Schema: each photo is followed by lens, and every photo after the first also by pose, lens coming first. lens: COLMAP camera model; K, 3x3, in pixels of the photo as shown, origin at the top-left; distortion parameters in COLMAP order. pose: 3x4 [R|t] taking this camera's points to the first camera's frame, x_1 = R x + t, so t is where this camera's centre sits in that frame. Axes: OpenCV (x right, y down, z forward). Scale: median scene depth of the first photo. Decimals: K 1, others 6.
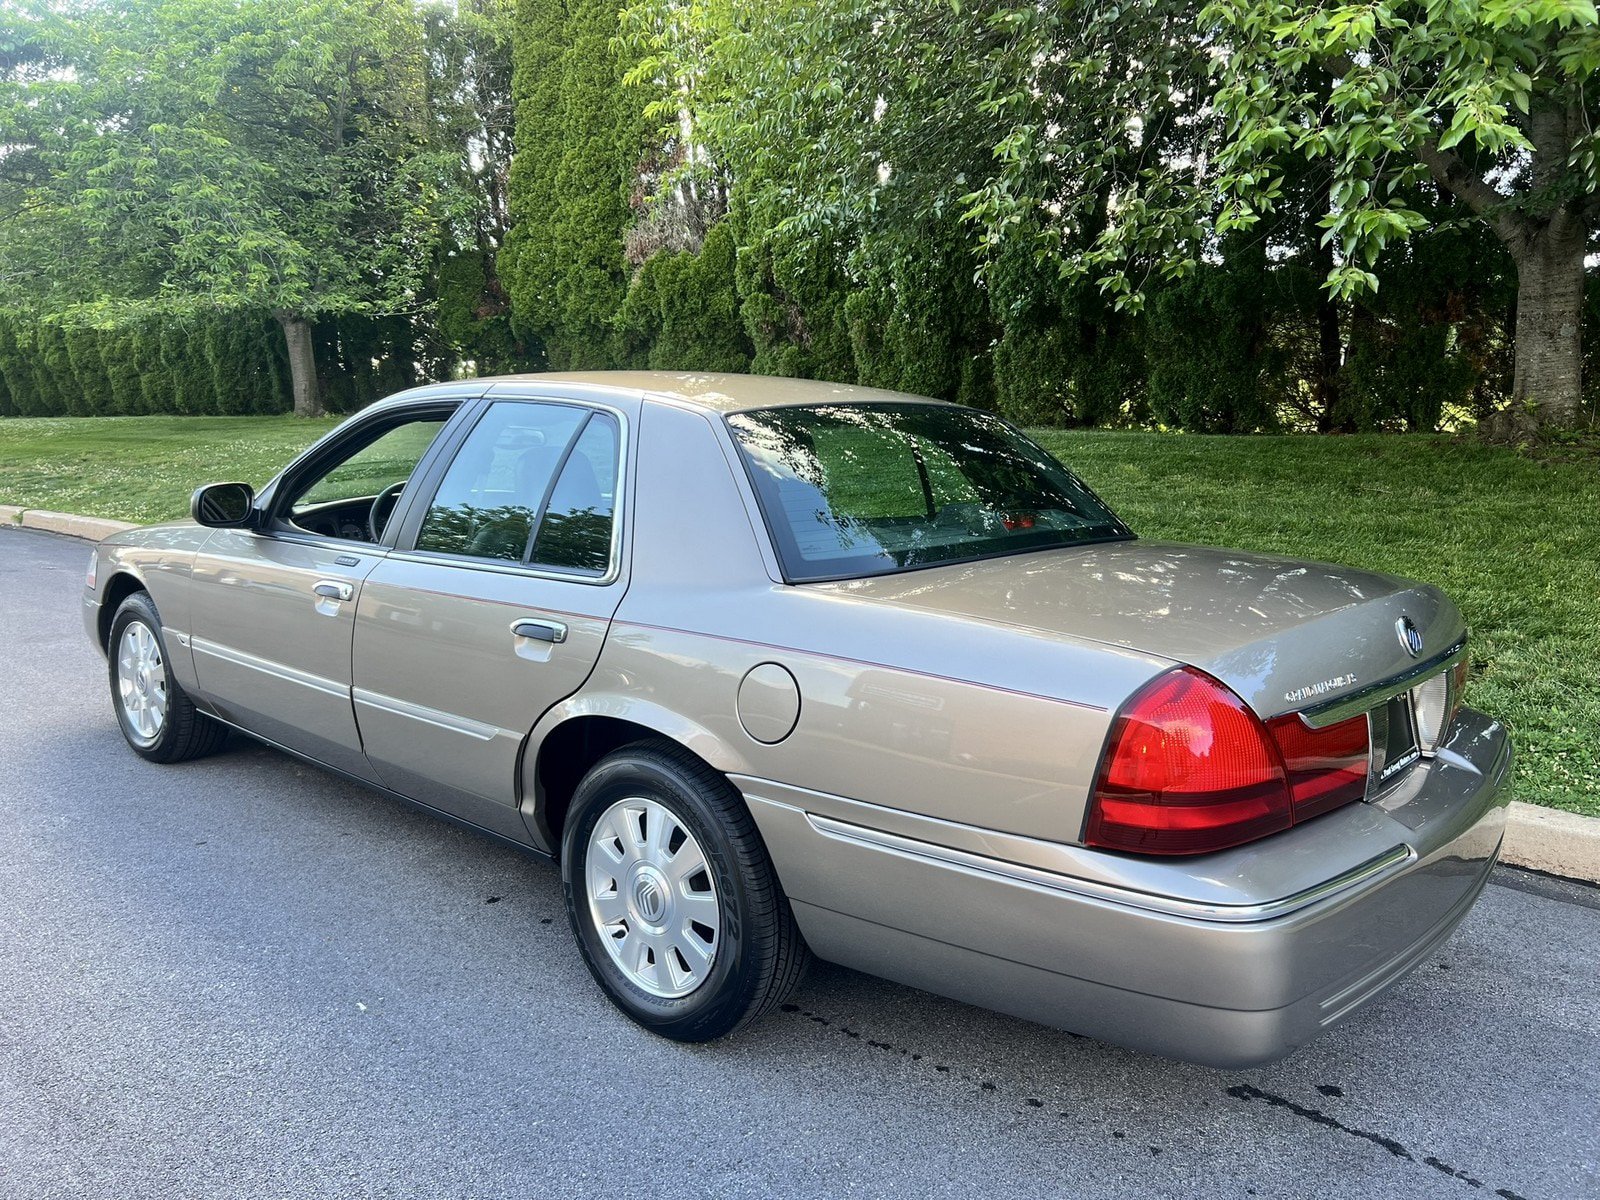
lens RADIAL K [[1216.0, 0, 801.1], [0, 1216.0, 593.5], [0, 0, 1]] dist [0.044186, -0.052129]
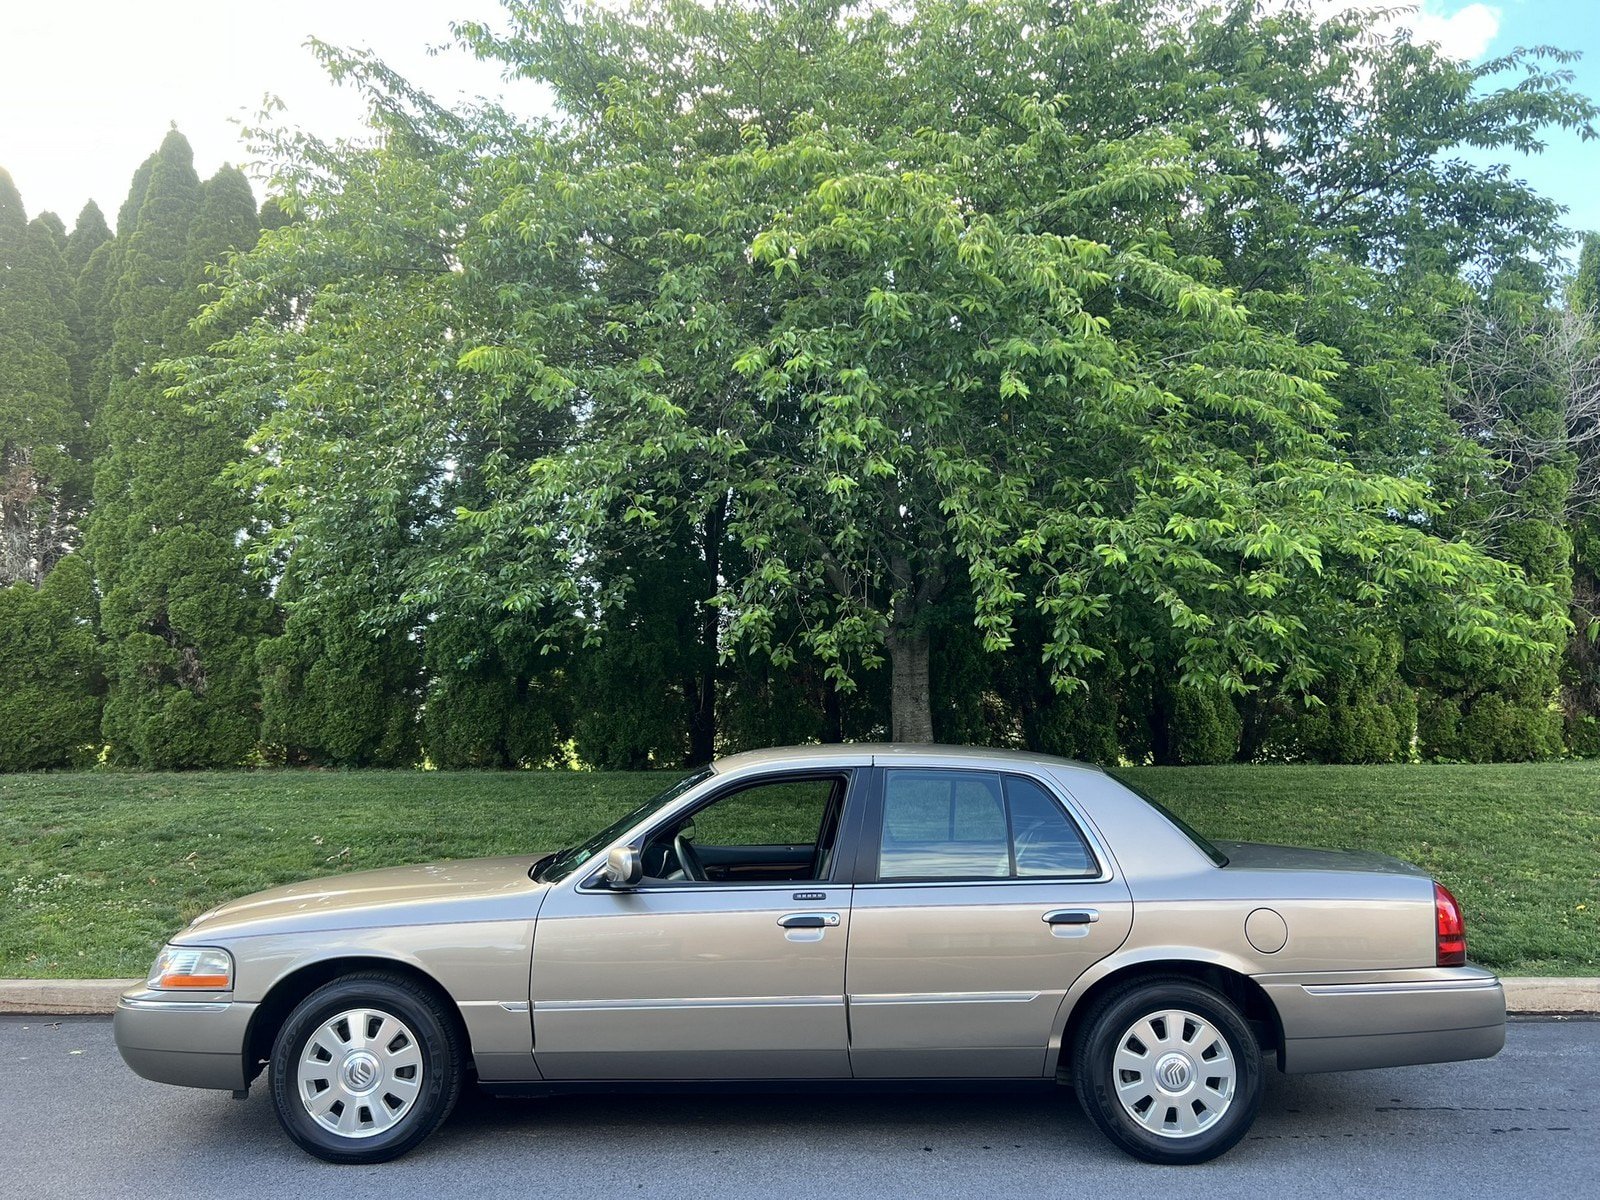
lens RADIAL K [[1211.8, 0, 794.6], [0, 1211.8, 622.8], [0, 0, 1]] dist [0.007974, 0.004752]
pose [[0.736265, 0.052217, 0.674675, -0.412116], [0.114471, 0.973039, -0.200230, -0.017419], [-0.666941, 0.224653, 0.710437, 0.014822]]
